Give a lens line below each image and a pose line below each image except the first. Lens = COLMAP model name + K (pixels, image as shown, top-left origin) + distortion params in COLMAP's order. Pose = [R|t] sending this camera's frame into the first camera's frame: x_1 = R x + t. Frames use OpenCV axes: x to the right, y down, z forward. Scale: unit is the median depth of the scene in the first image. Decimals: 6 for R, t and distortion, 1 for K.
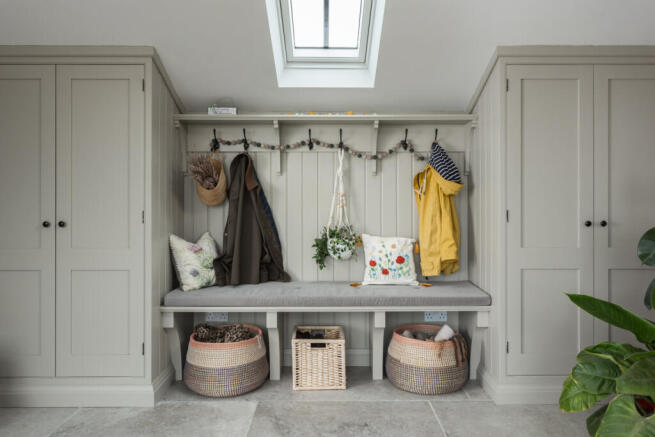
lens RADIAL K [[484.3, 0, 327.5], [0, 484.3, 198.4], [0, 0, 1]] dist [0.006186, 0.001101]
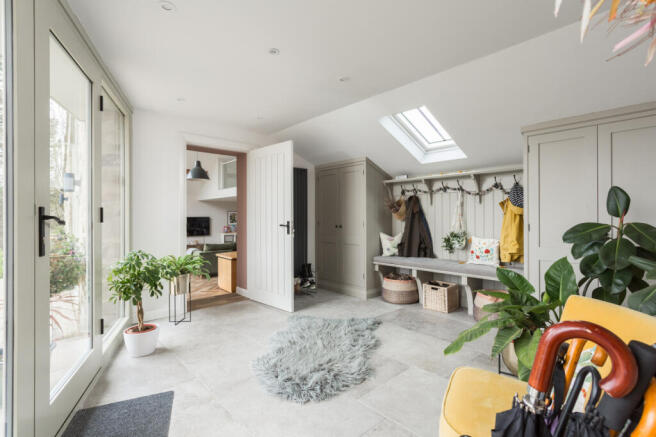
lens RADIAL K [[307.1, 0, 328.0], [0, 307.1, 218.5], [0, 0, 1]] dist [-0.000118, -0.000080]
pose [[0.677463, 0.001697, -0.735555, 0.577783], [0.002384, 0.999987, 0.004503, 0.000007], [0.735553, -0.004804, 0.677450, -0.191191]]
